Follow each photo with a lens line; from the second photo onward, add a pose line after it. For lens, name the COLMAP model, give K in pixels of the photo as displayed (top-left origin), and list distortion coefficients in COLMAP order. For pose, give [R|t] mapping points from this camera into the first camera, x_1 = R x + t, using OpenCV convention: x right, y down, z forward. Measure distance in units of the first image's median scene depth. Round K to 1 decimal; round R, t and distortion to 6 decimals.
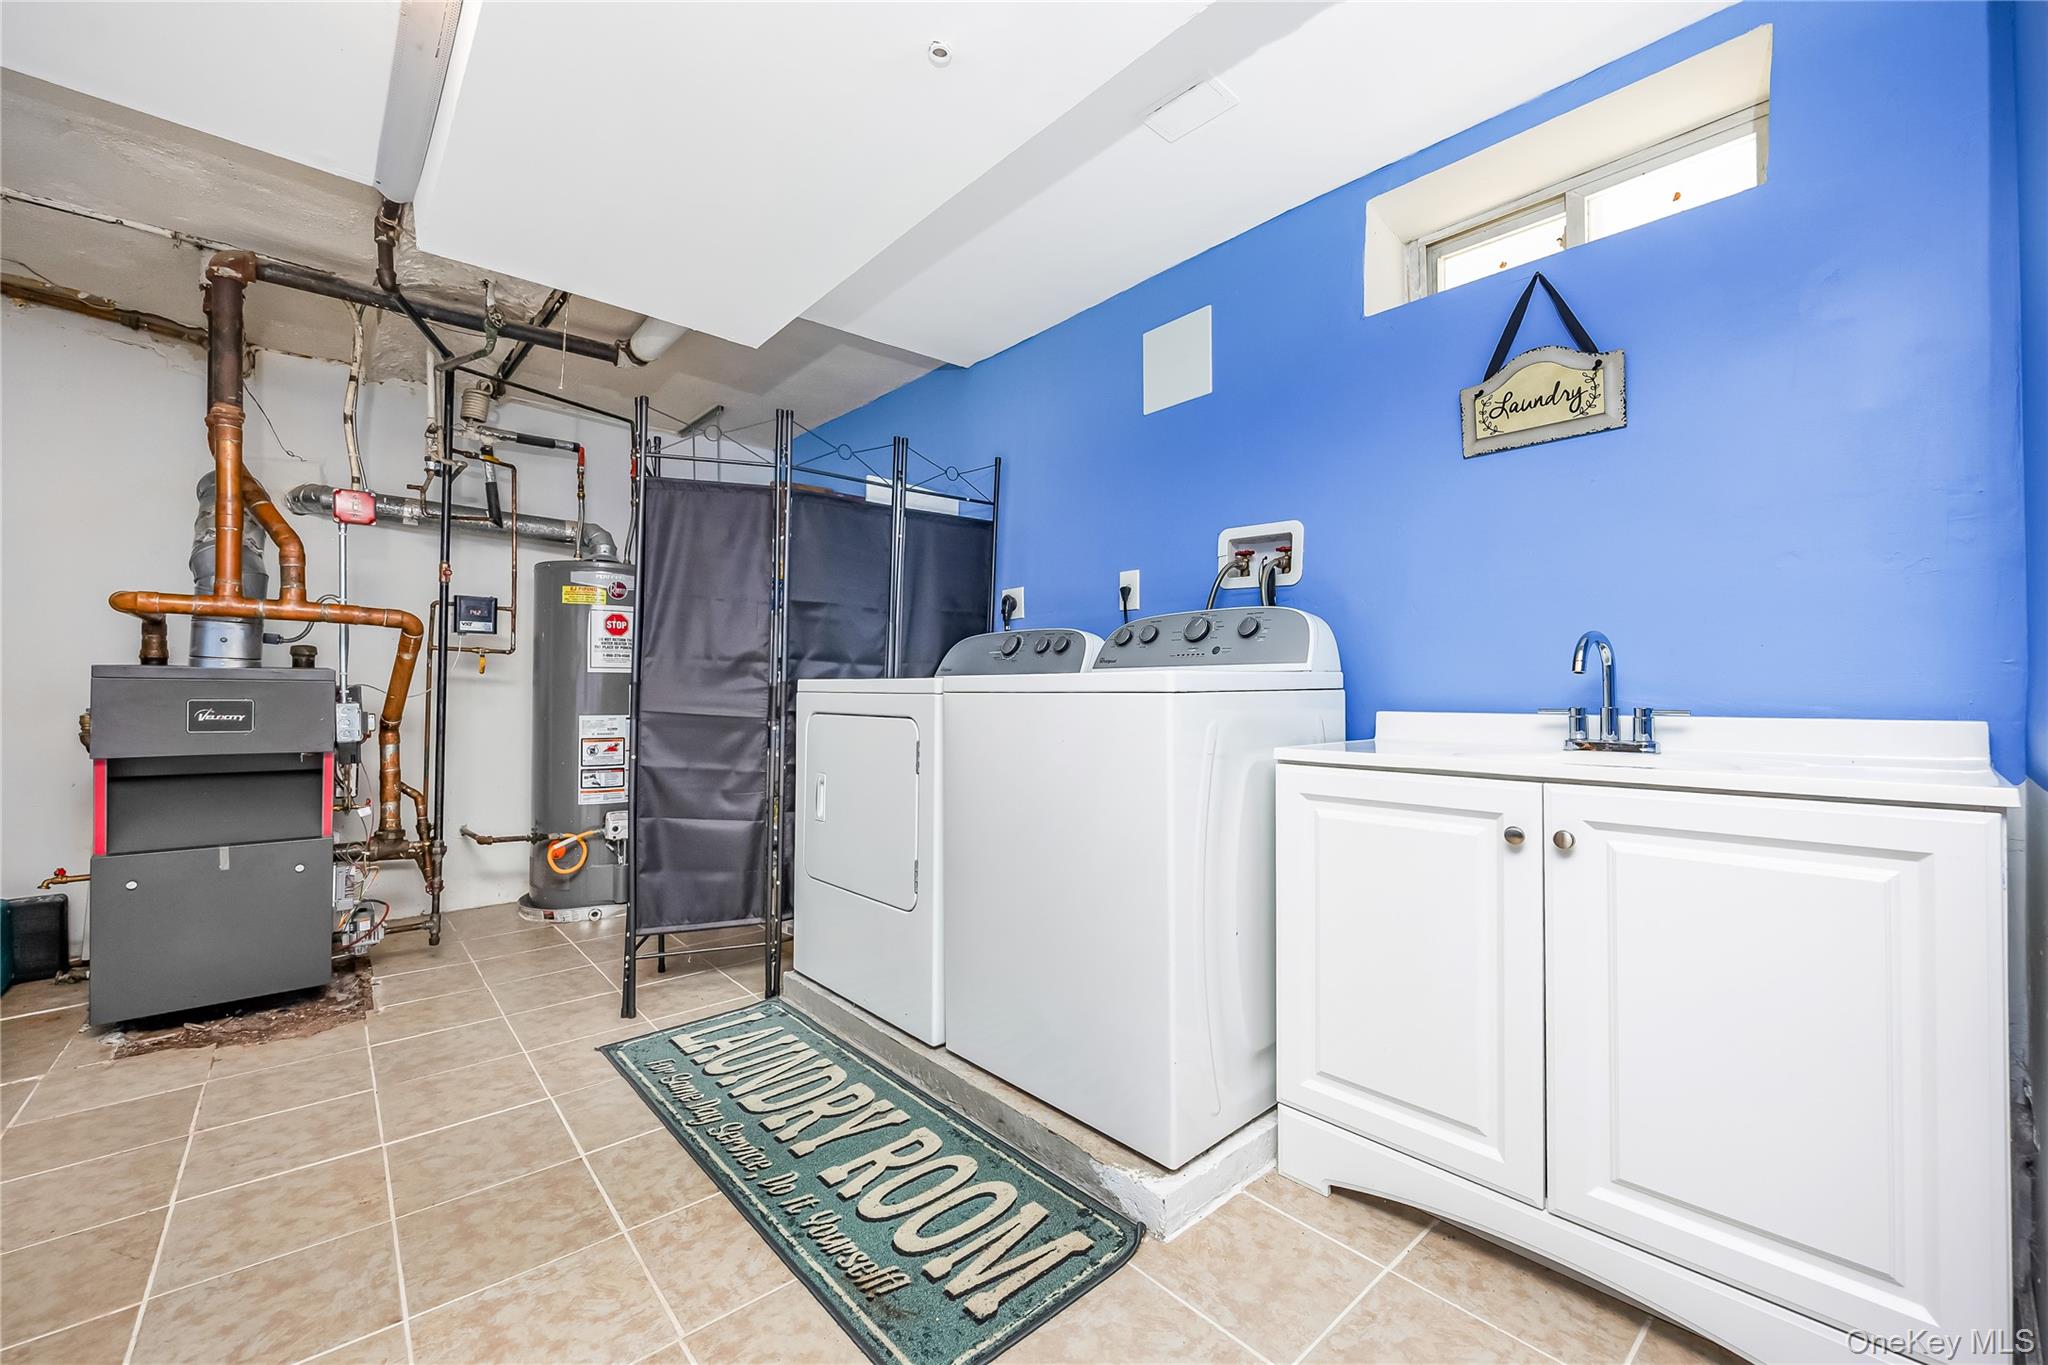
lens RADIAL K [[807.5, 0, 1012.3], [0, 807.5, 684.2], [0, 0, 1]] dist [-0.002343, -0.000609]
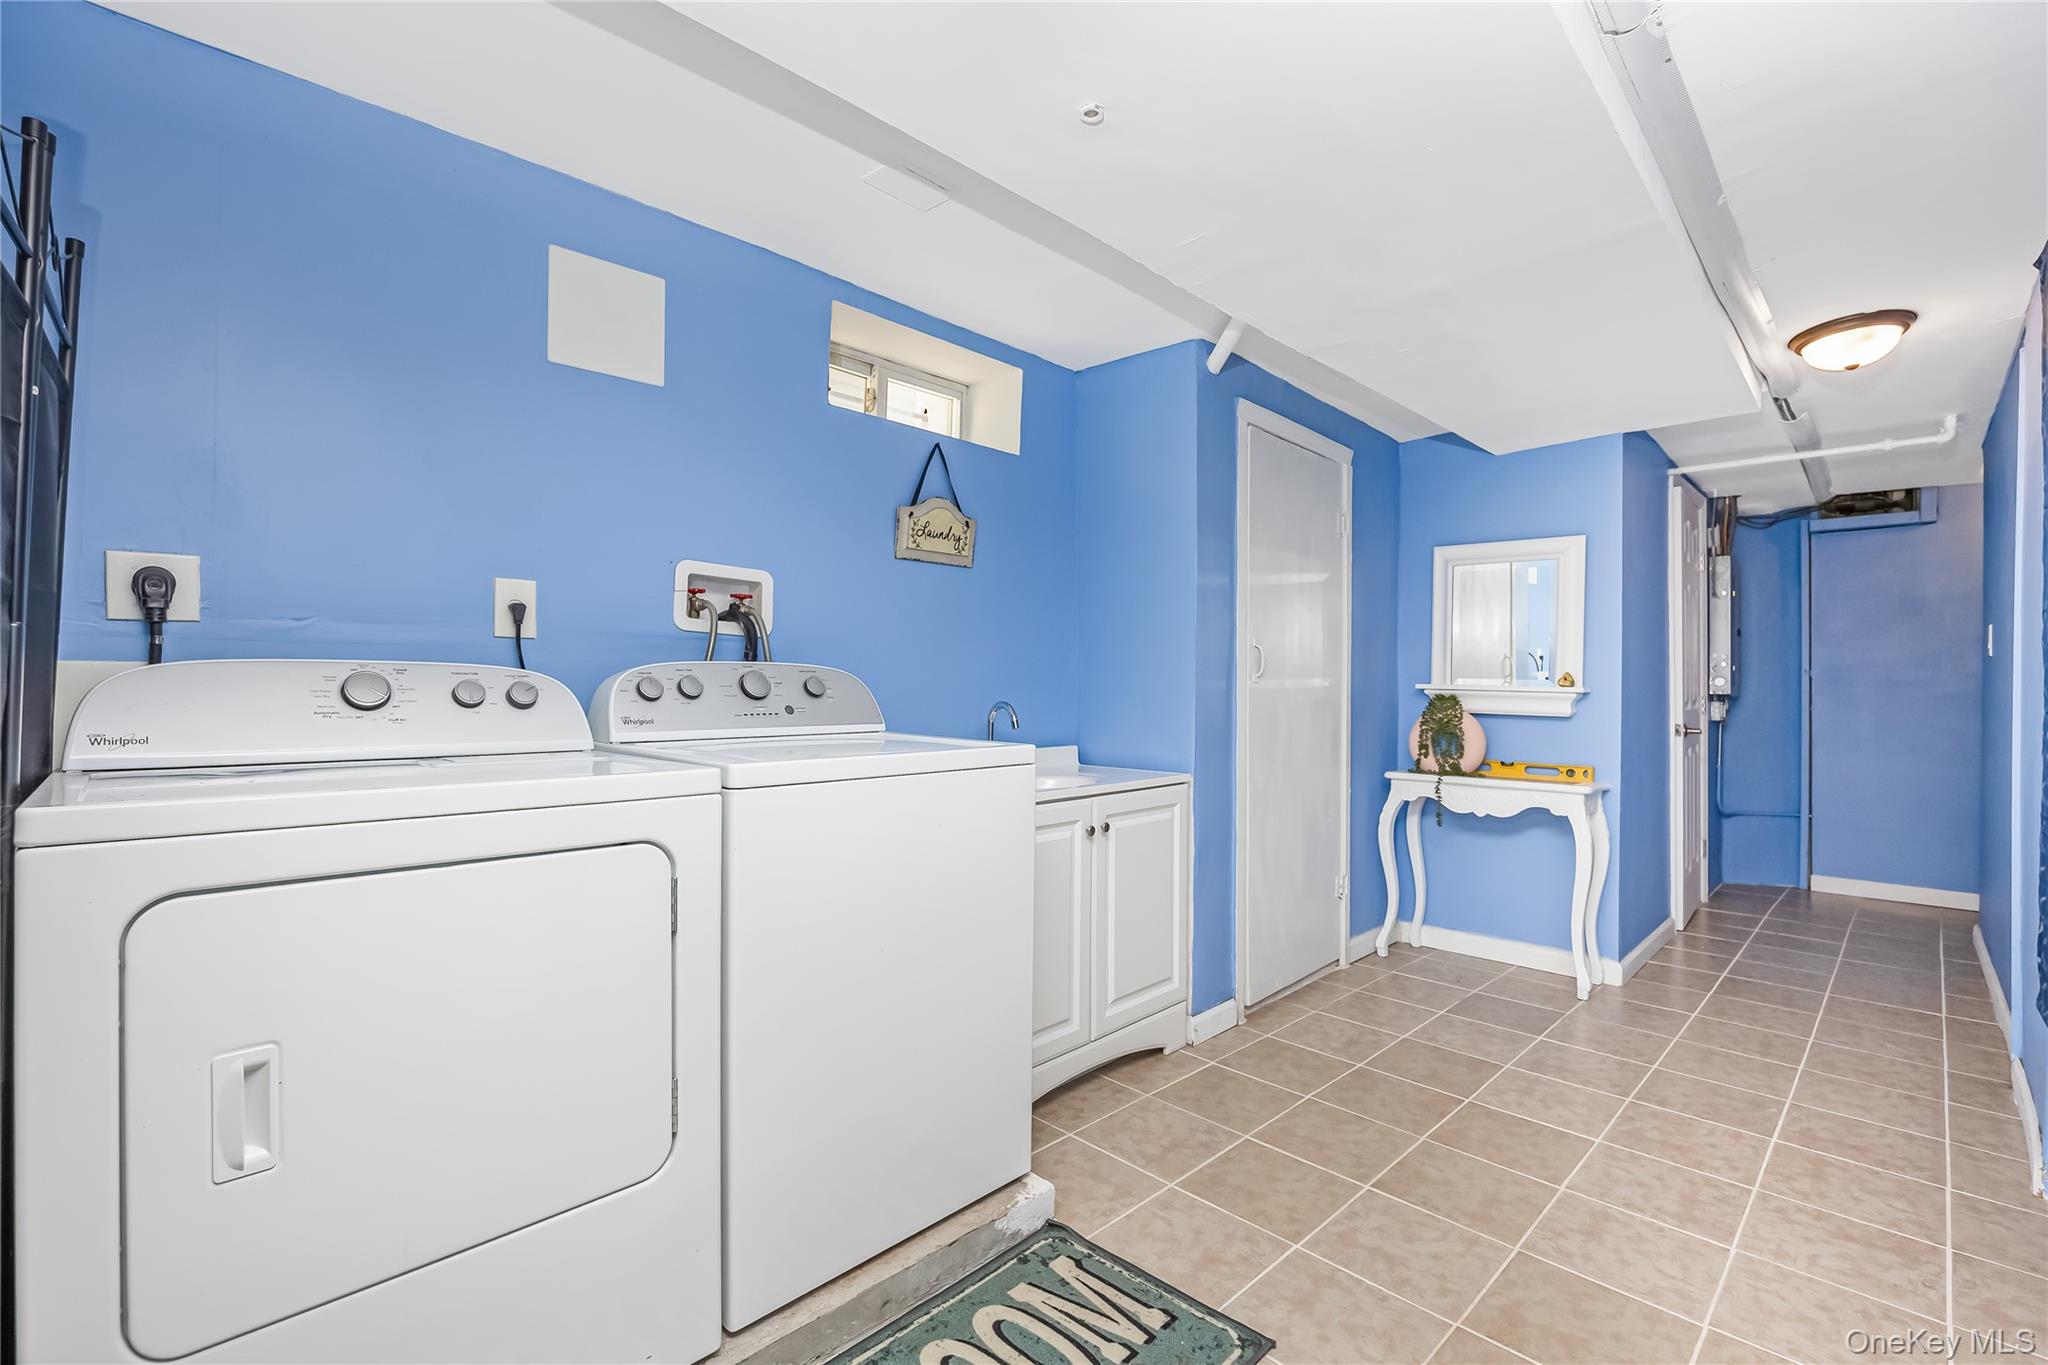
lens RADIAL K [[928.6, 0, 1015.1], [0, 928.6, 680.2], [0, 0, 1]] dist [-0.024021, -0.000451]
pose [[-0.072638, 0.001344, 0.997357, -1.033632], [-0.012062, 0.999925, -0.002226, -0.095763], [-0.997285, -0.012192, -0.072616, 1.026875]]
